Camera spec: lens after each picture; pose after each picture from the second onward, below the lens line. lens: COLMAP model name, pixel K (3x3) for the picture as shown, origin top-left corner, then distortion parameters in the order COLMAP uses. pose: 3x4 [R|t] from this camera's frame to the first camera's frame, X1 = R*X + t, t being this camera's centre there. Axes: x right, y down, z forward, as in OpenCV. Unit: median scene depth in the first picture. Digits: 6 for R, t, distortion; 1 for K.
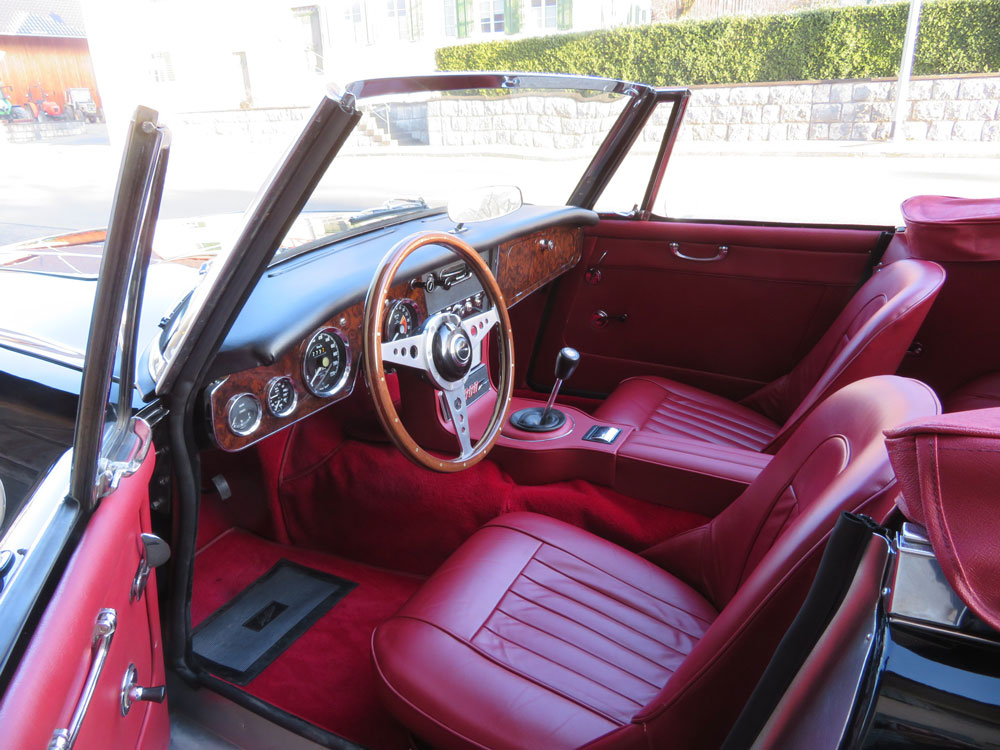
lens RADIAL K [[710.6, 0, 496.3], [0, 710.6, 376.0], [0, 0, 1]] dist [-0.008886, 0.007254]
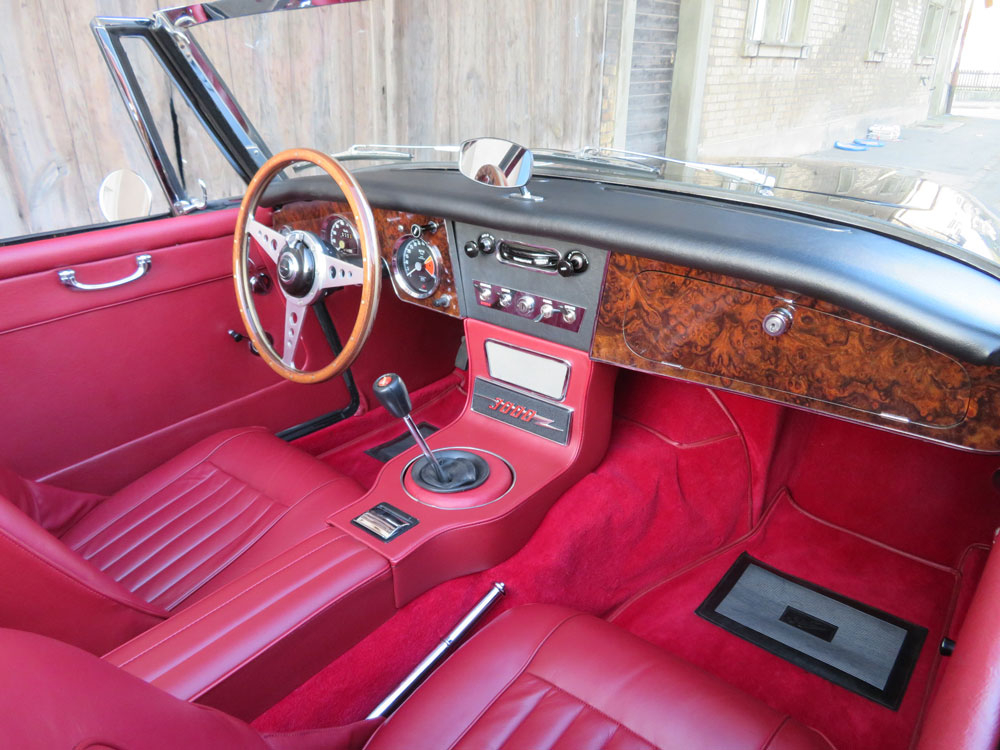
lens RADIAL K [[710.6, 0, 496.3], [0, 710.6, 376.0], [0, 0, 1]] dist [-0.008886, 0.007254]
pose [[-0.209995, 0.430699, -0.877724, 0.498282], [-0.341866, 0.808726, 0.478633, -0.294205], [0.915985, 0.400575, -0.022587, 0.794607]]
